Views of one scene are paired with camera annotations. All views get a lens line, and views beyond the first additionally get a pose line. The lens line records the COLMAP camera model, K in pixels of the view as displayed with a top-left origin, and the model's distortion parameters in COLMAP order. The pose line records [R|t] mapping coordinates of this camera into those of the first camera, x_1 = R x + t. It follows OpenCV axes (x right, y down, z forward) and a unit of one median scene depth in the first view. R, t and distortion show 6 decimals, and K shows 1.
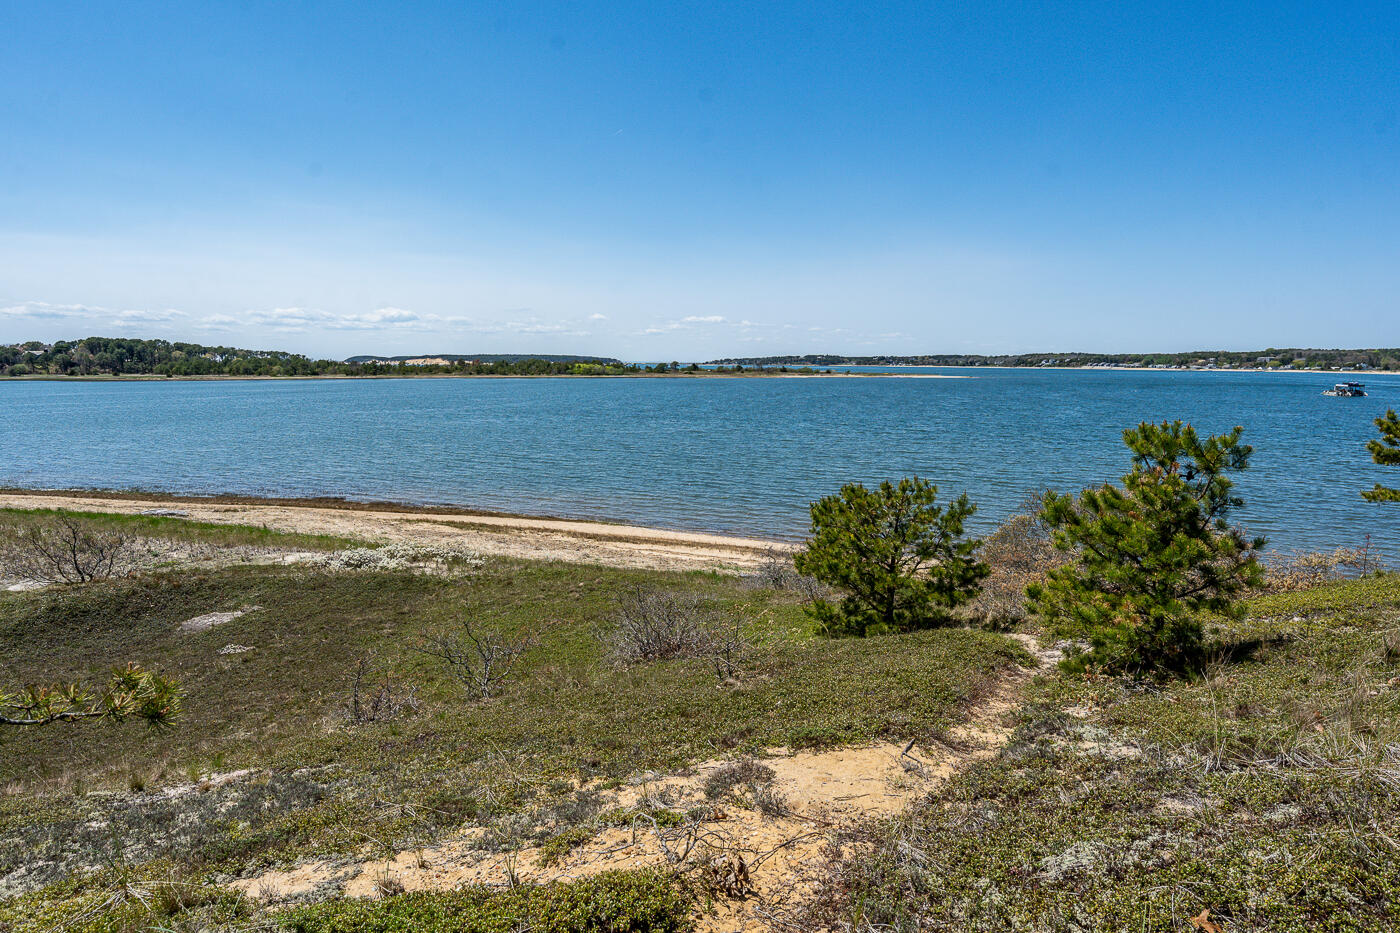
lens RADIAL K [[860.2, 0, 700.0], [0, 860.2, 466.5], [0, 0, 1]] dist [0.003286, -0.001050]
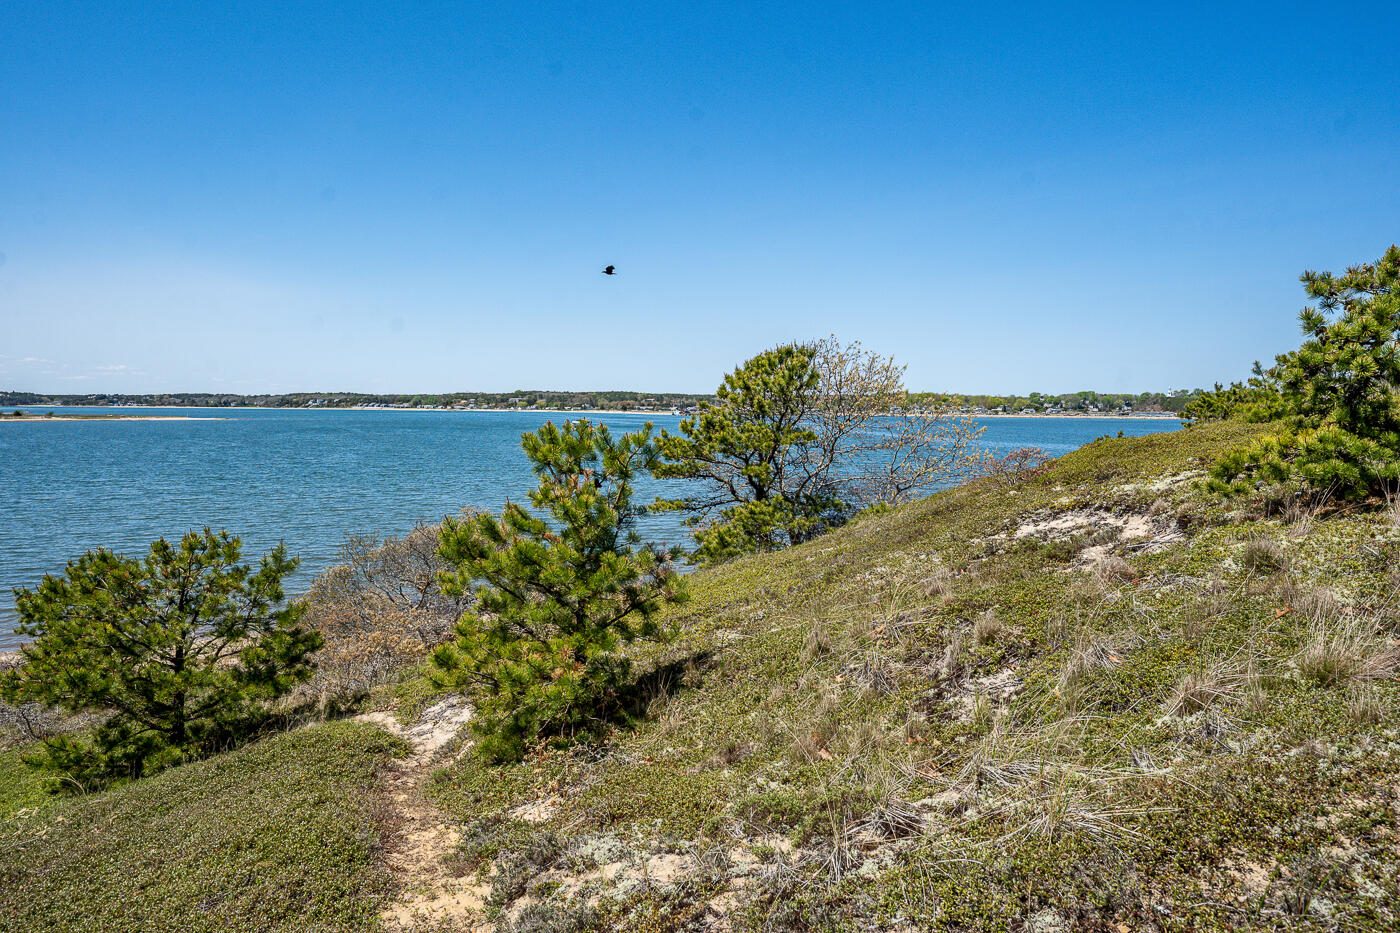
lens RADIAL K [[901.9, 0, 700.0], [0, 901.9, 466.5], [0, 0, 1]] dist [0.019237, 0.003442]
pose [[0.702213, -0.048714, 0.710298, 0.005308], [0.088247, 0.995919, -0.018940, 0.011369], [-0.706477, 0.075982, 0.703646, 0.178466]]
